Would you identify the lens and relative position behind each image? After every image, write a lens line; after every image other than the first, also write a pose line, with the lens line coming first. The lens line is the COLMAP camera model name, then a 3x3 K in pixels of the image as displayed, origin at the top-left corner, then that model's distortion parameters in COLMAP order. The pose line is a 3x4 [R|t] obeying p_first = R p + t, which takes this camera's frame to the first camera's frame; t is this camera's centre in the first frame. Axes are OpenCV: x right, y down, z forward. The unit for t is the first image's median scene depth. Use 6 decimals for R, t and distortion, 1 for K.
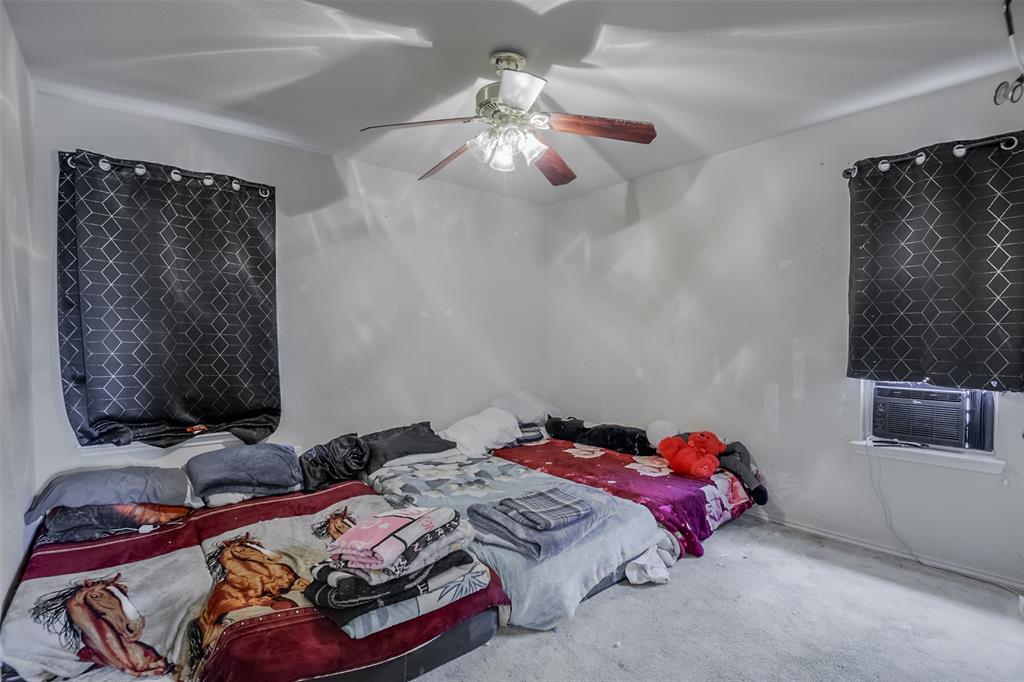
lens RADIAL K [[478.3, 0, 509.3], [0, 478.3, 341.4], [0, 0, 1]] dist [-0.003129, -0.026132]
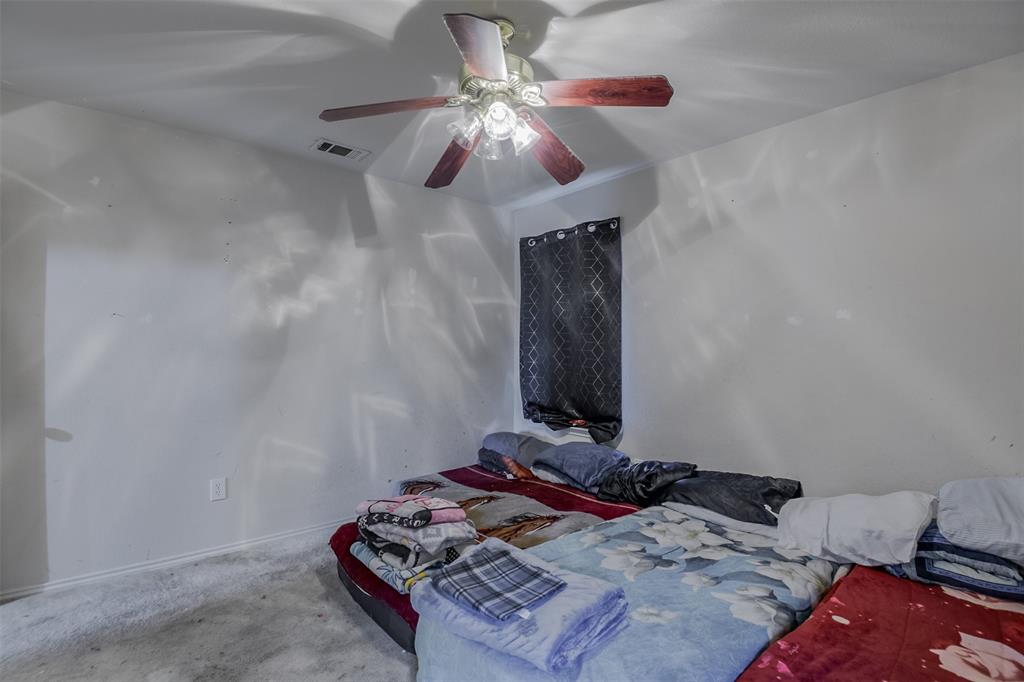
lens RADIAL K [[478.3, 0, 509.3], [0, 478.3, 341.4], [0, 0, 1]] dist [-0.003129, -0.026132]
pose [[0.027820, -0.015759, -0.999489, 0.646288], [-0.014058, 0.999771, -0.016155, -0.014469], [0.999514, 0.014500, 0.027593, 0.768797]]
